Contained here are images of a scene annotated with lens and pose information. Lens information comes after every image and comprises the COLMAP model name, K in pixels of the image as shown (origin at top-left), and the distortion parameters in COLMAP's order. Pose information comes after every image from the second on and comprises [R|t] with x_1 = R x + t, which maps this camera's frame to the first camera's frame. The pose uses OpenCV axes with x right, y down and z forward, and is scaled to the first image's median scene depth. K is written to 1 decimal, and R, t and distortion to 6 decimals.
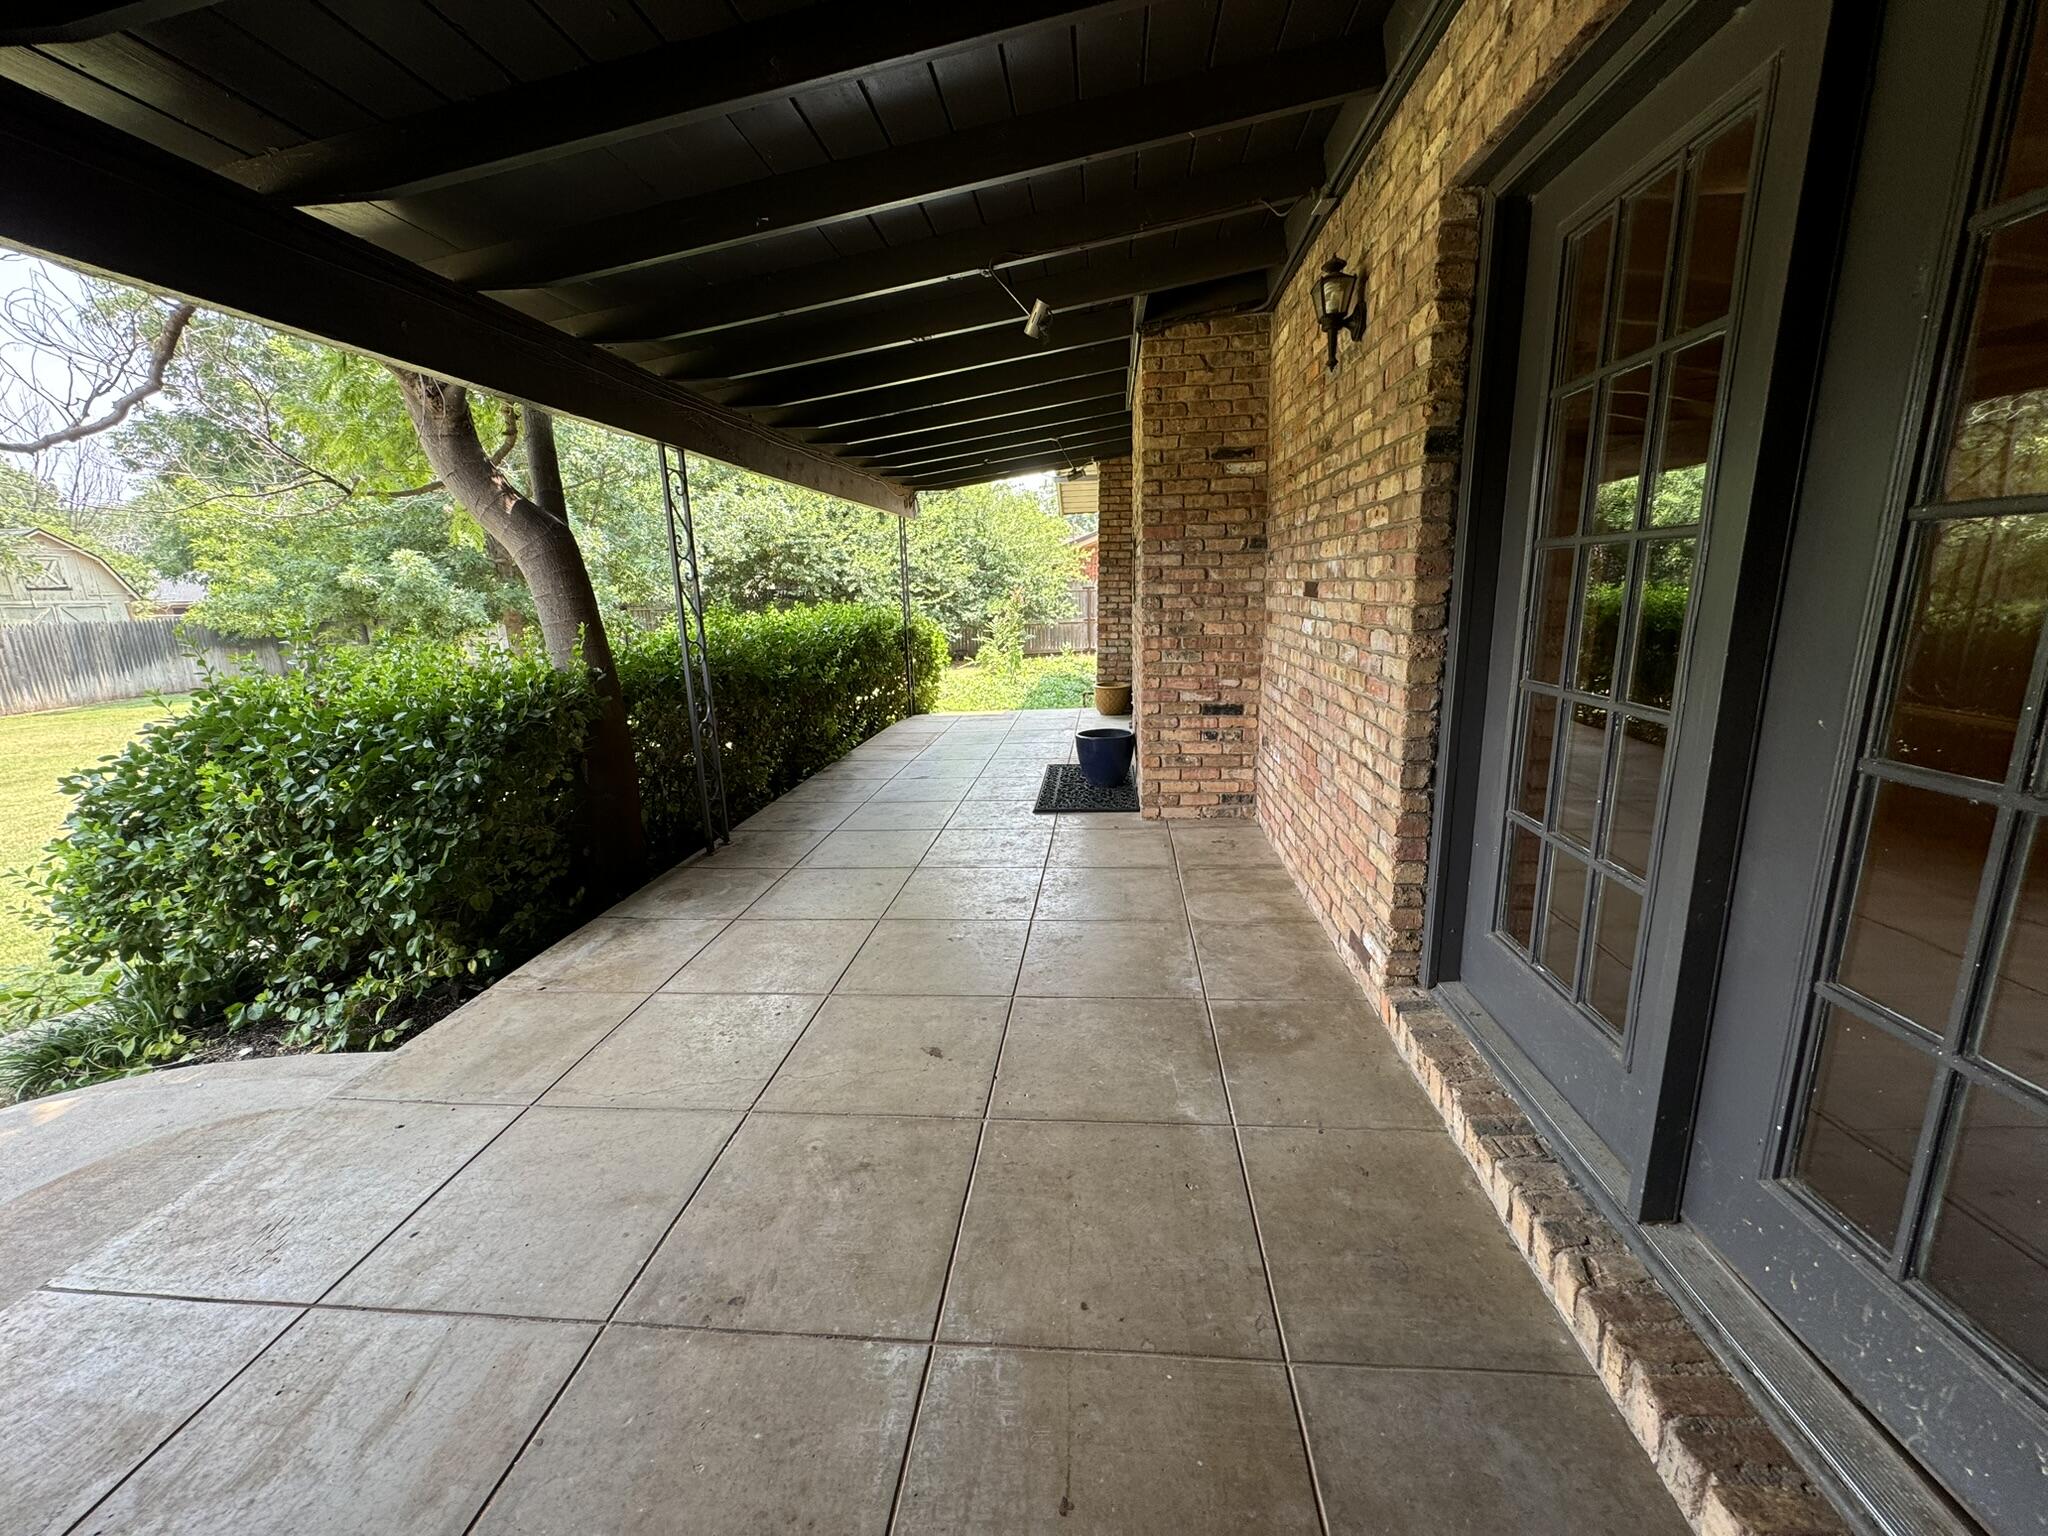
lens RADIAL K [[812.5, 0, 1024.0], [0, 812.5, 768.0], [0, 0, 1]] dist [-0.002960, 0.000529]
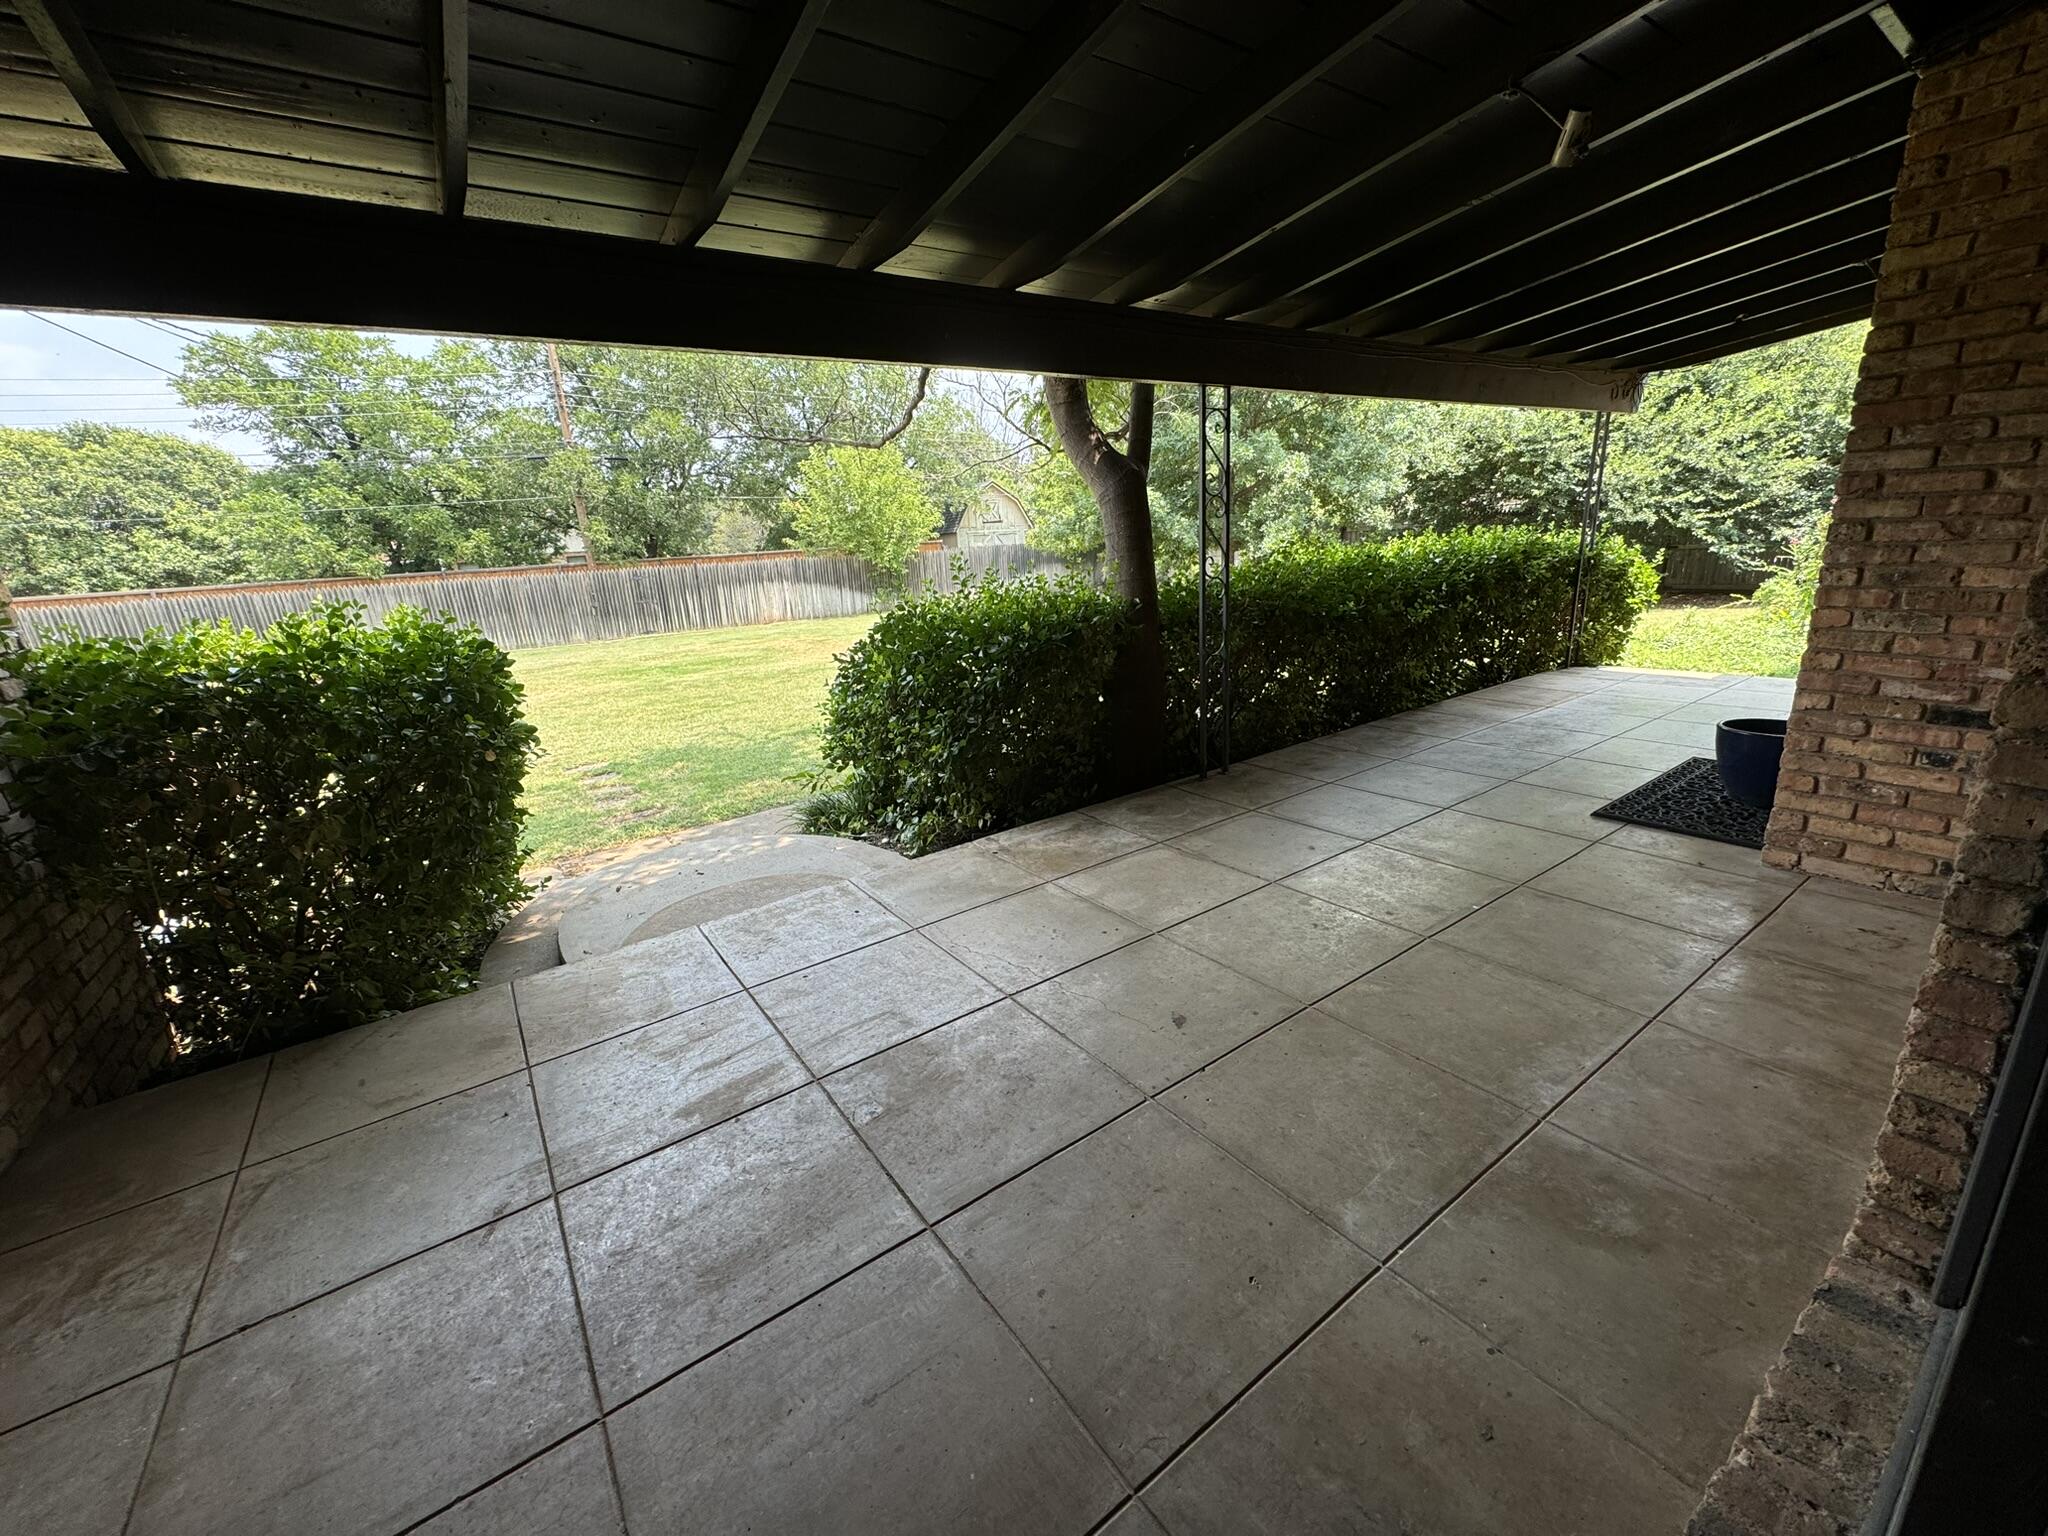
lens RADIAL K [[812.5, 0, 1024.0], [0, 812.5, 768.0], [0, 0, 1]] dist [-0.002960, 0.000529]
pose [[0.655086, 0.197069, -0.729401, 0.240900], [-0.125800, 0.980359, 0.151890, -0.042720], [0.745007, -0.007742, 0.667011, 0.118472]]
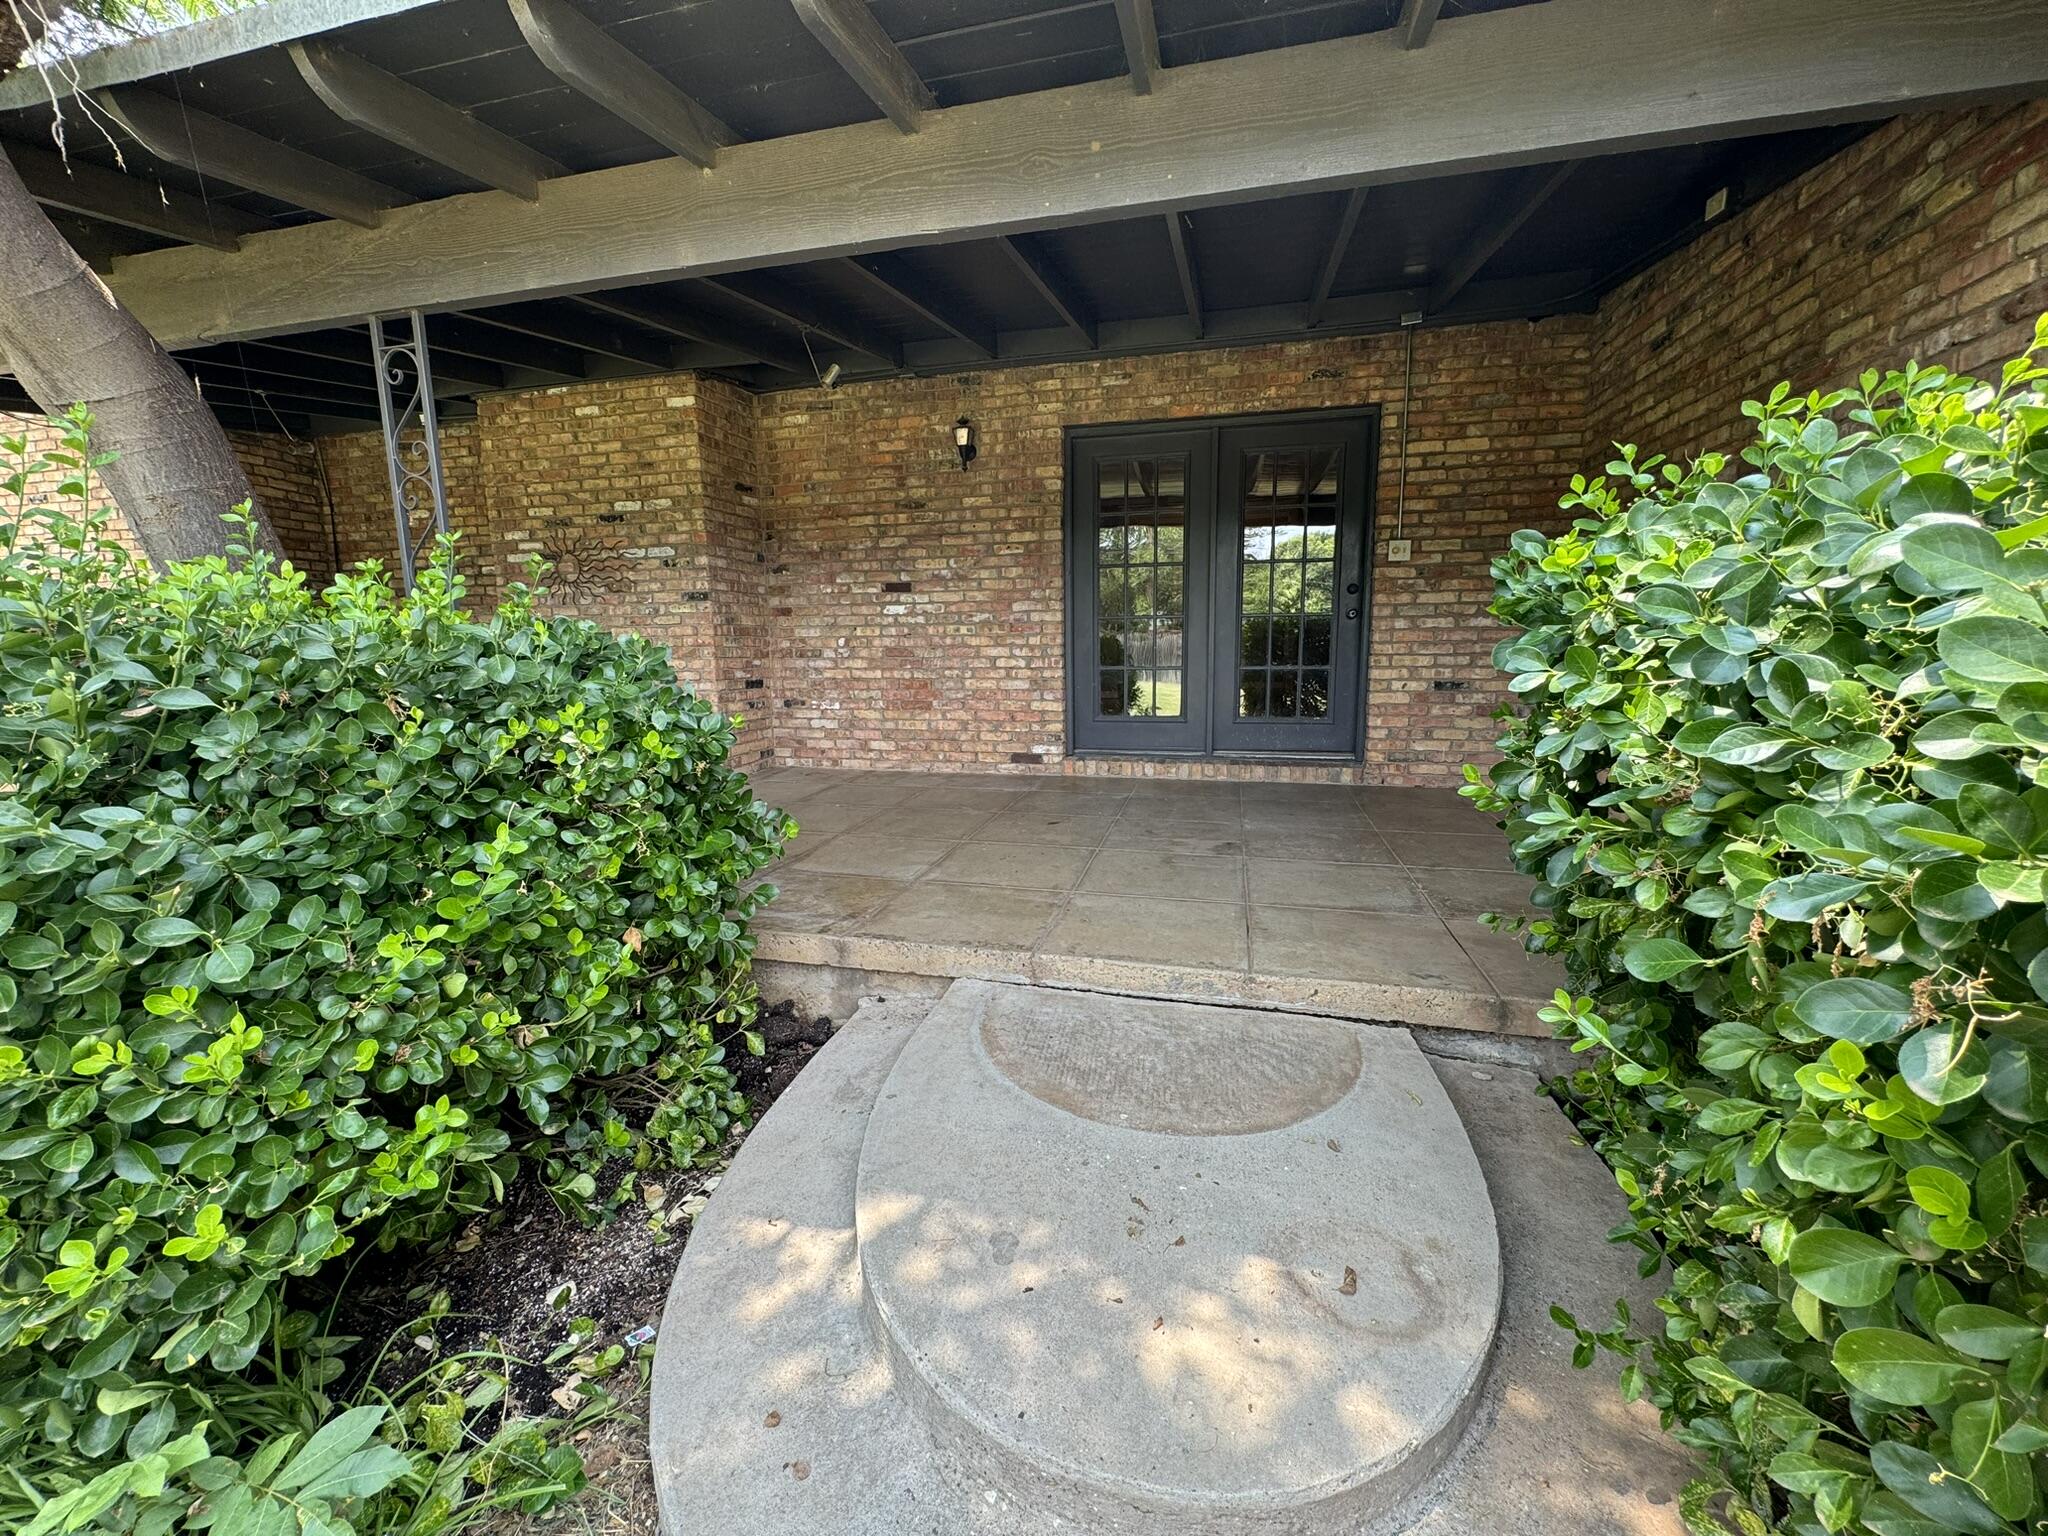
lens RADIAL K [[812.5, 0, 1024.0], [0, 812.5, 768.0], [0, 0, 1]] dist [-0.002960, 0.000529]
pose [[0.147987, -0.128328, 0.980628, -1.027368], [0.223955, 0.970137, 0.093157, 0.034762], [-0.963298, 0.205831, 0.172308, 0.419825]]
